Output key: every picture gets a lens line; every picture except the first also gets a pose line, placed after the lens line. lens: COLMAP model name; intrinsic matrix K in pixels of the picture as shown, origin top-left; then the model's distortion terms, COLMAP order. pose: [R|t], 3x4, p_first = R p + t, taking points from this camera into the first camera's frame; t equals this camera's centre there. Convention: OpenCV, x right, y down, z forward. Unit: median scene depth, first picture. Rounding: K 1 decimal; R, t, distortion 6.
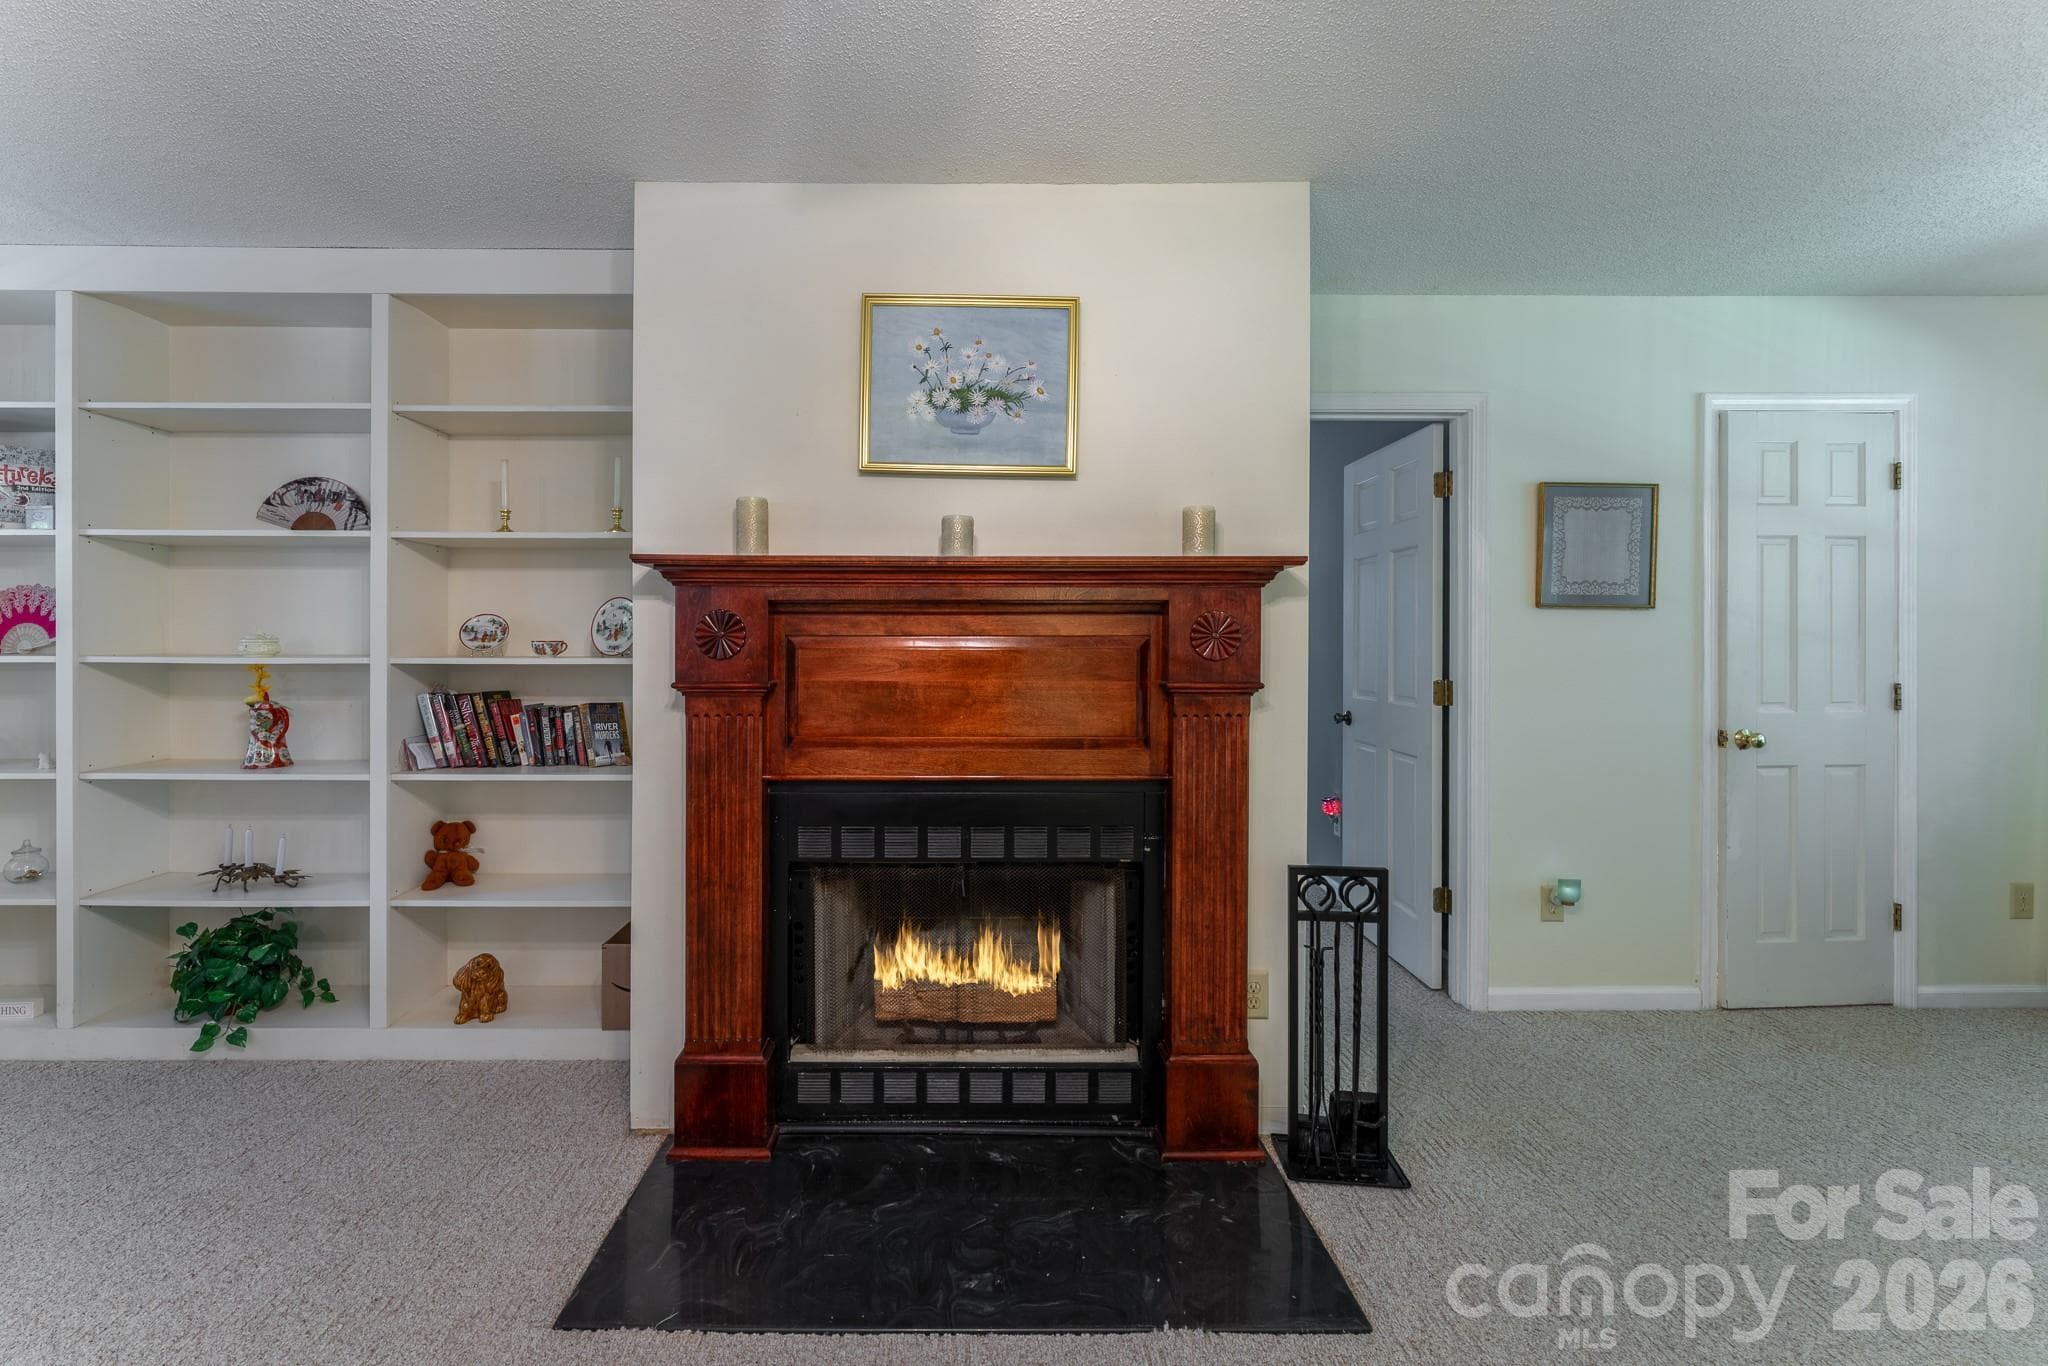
lens RADIAL K [[821.2, 0, 1019.4], [0, 821.2, 635.3], [0, 0, 1]] dist [-0.003999, -0.000332]
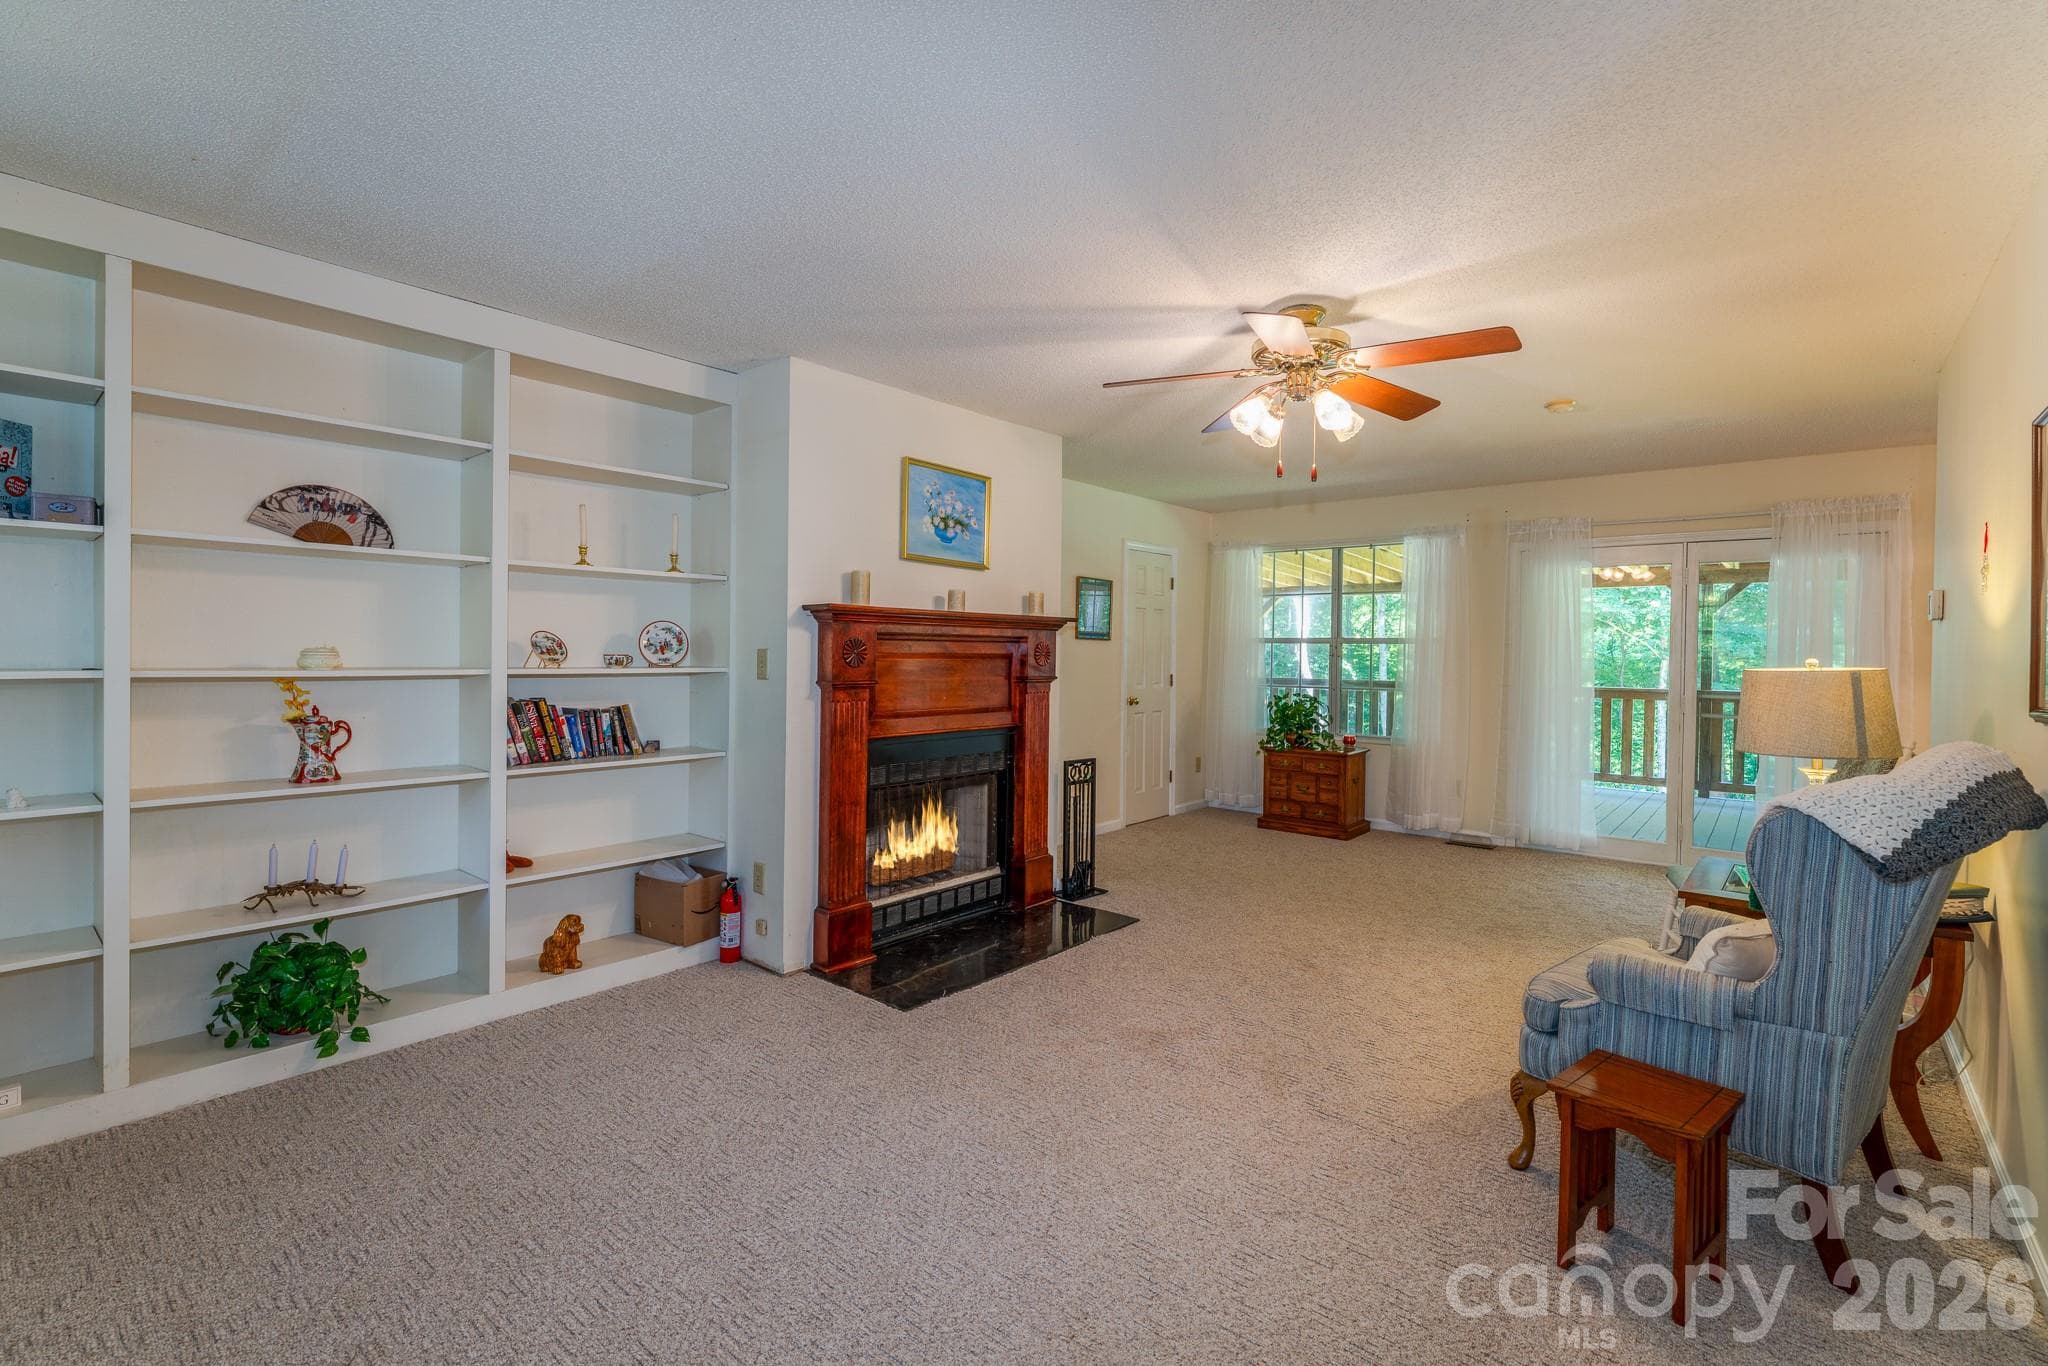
lens RADIAL K [[873.1, 0, 1025.3], [0, 873.1, 657.8], [0, 0, 1]] dist [0.000702, 0.000235]
pose [[0.659973, 0.000380, 0.751289, -1.340185], [-0.011982, 0.999878, 0.010019, -0.010853], [-0.751194, -0.015614, 0.659897, -0.392888]]
